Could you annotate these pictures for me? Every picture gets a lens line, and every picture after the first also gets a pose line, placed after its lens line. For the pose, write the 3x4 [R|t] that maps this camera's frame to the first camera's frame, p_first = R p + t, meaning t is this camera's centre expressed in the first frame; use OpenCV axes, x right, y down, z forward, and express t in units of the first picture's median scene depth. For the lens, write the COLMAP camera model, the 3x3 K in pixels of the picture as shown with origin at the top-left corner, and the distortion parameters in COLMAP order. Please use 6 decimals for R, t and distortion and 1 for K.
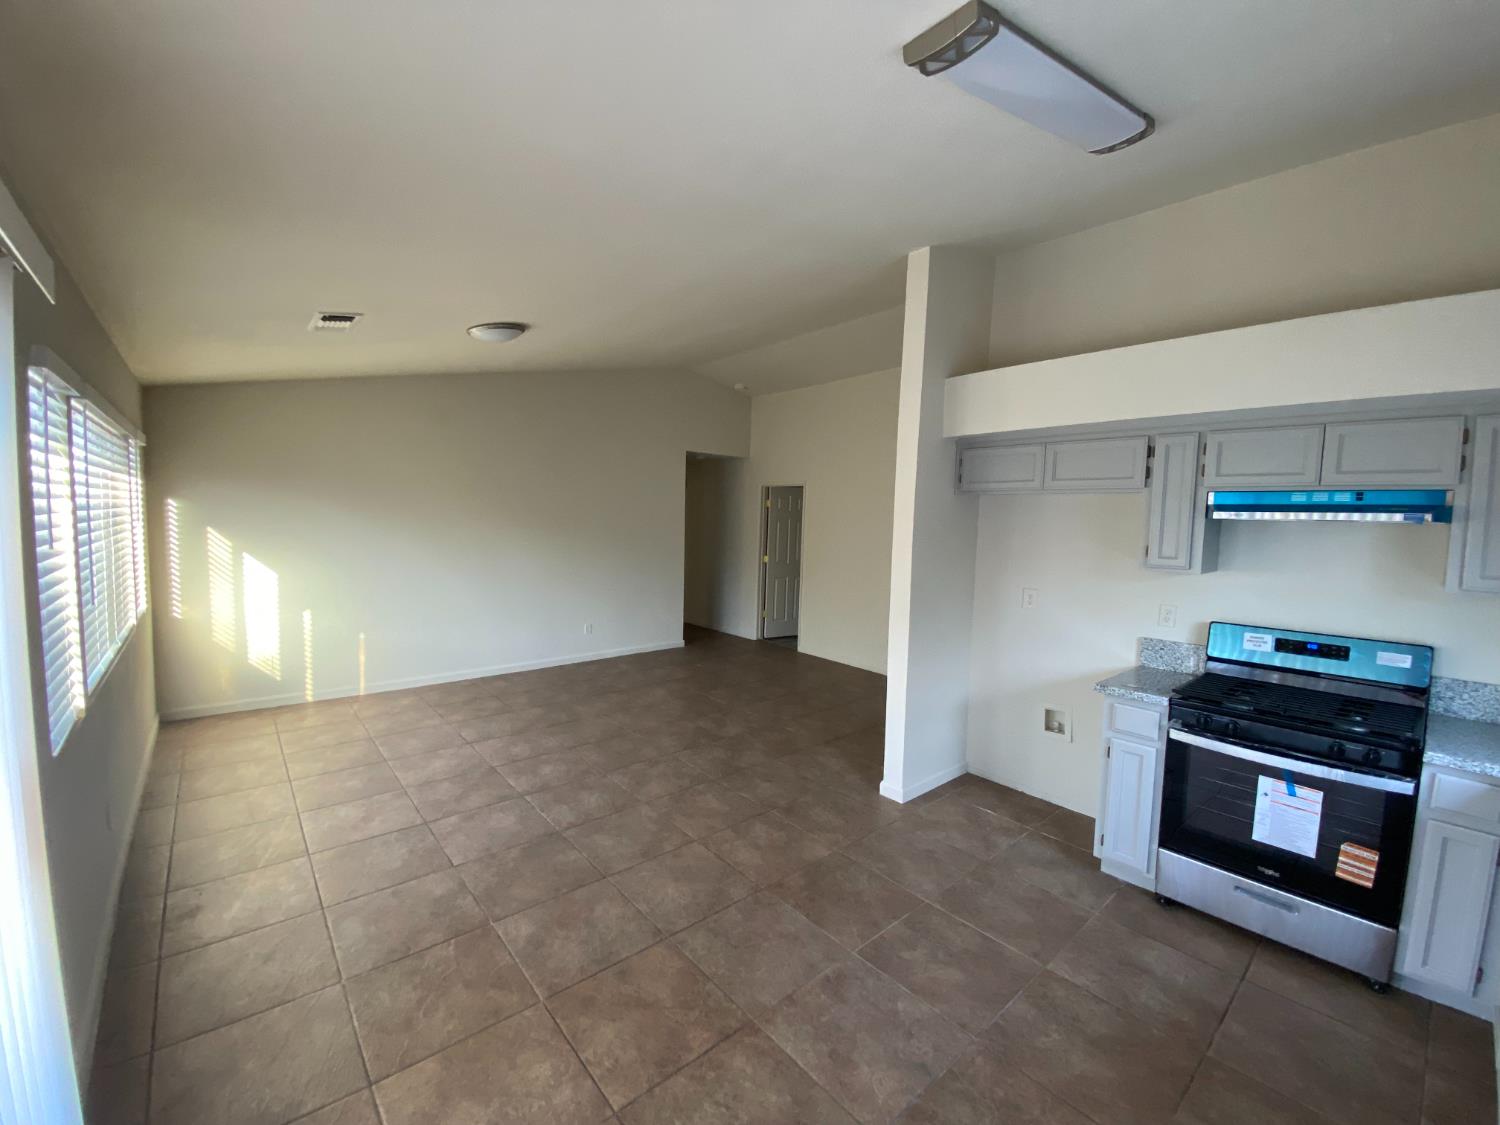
lens RADIAL K [[609.8, 0, 747.3], [0, 609.8, 560.2], [0, 0, 1]] dist [0.038126, -0.027794]
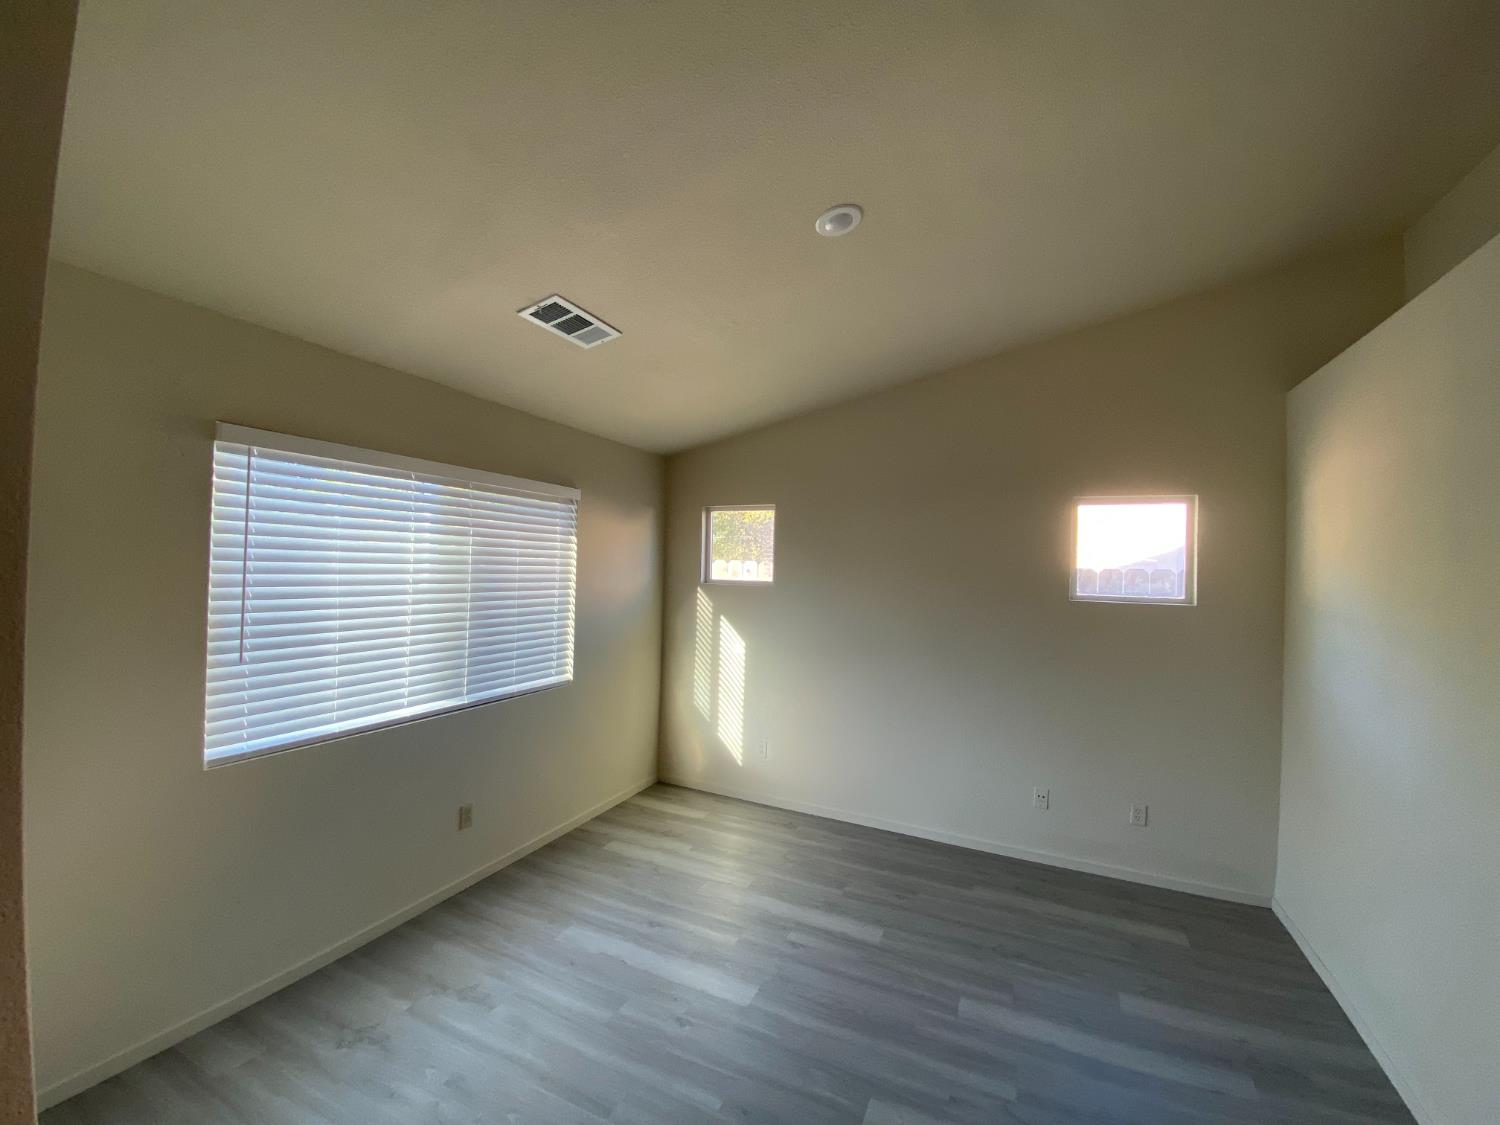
lens RADIAL K [[609.8, 0, 747.3], [0, 609.8, 560.2], [0, 0, 1]] dist [0.038126, -0.027794]
pose [[0.390576, -0.024915, -0.920233, 0.008754], [-0.083658, 0.994537, -0.062434, -0.043079], [0.916761, 0.101370, 0.386358, 0.682864]]
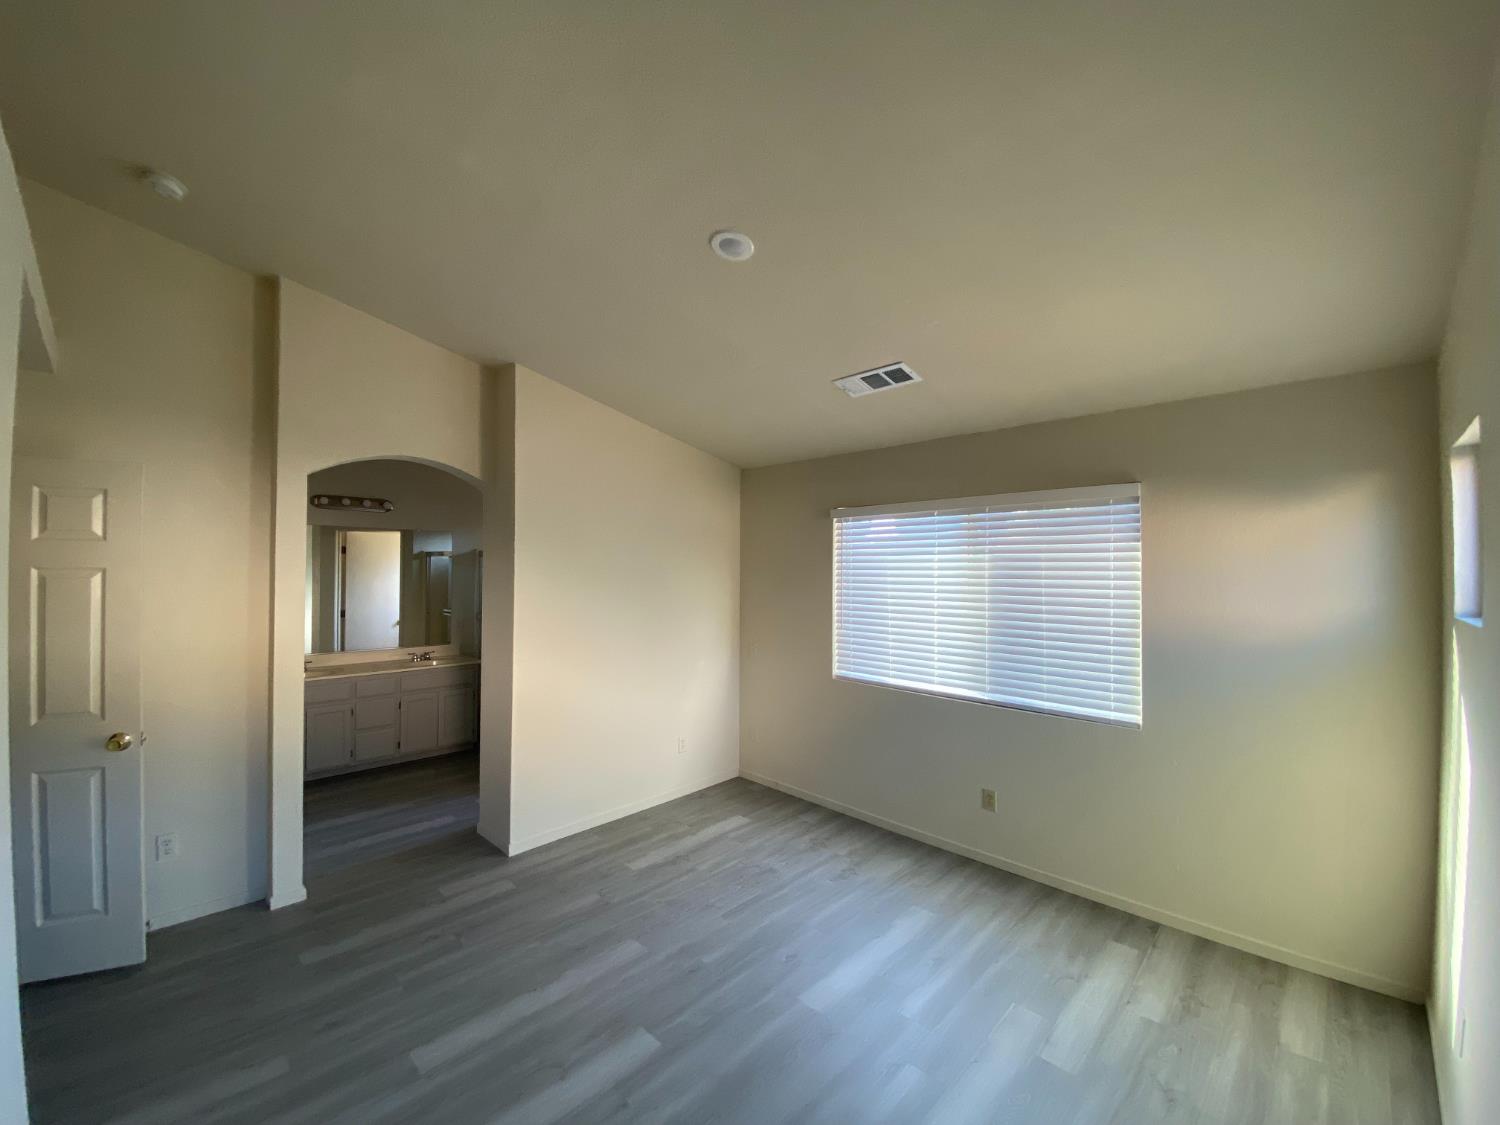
lens RADIAL K [[609.8, 0, 747.3], [0, 609.8, 560.2], [0, 0, 1]] dist [0.038126, -0.027794]
pose [[-0.997689, -0.028479, -0.061697, -0.346809], [-0.032063, 0.997807, 0.057901, -0.106748], [0.059913, 0.059746, -0.996414, 1.349647]]
